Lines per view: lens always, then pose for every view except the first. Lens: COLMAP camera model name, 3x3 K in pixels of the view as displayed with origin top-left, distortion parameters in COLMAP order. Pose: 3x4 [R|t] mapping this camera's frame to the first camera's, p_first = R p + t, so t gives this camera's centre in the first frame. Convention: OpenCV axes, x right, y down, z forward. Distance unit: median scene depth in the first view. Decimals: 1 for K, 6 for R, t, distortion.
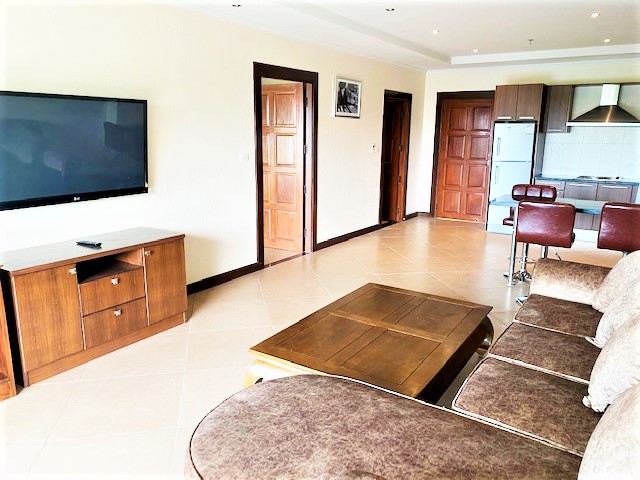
lens RADIAL K [[489.2, 0, 318.2], [0, 489.2, 238.2], [0, 0, 1]] dist [0.036995, -0.054672]
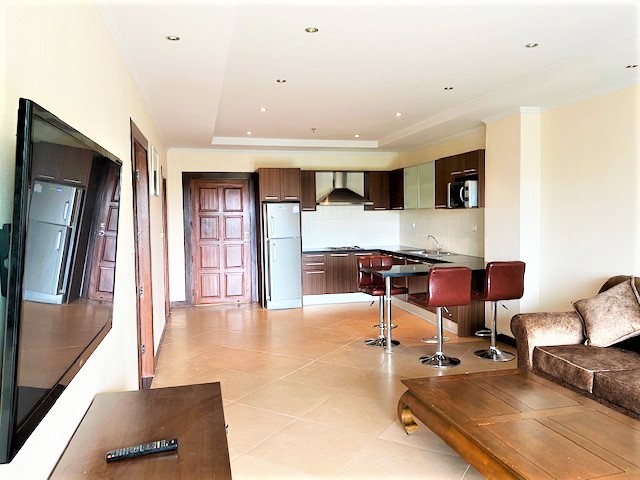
lens RADIAL K [[489.2, 0, 311.4], [0, 489.2, 230.4], [0, 0, 1]] dist [0.036995, -0.054672]
pose [[0.687162, -0.043249, 0.725216, -0.385705], [0.174449, 0.978844, -0.106920, -0.062498], [-0.705249, 0.199984, 0.680169, 0.298512]]
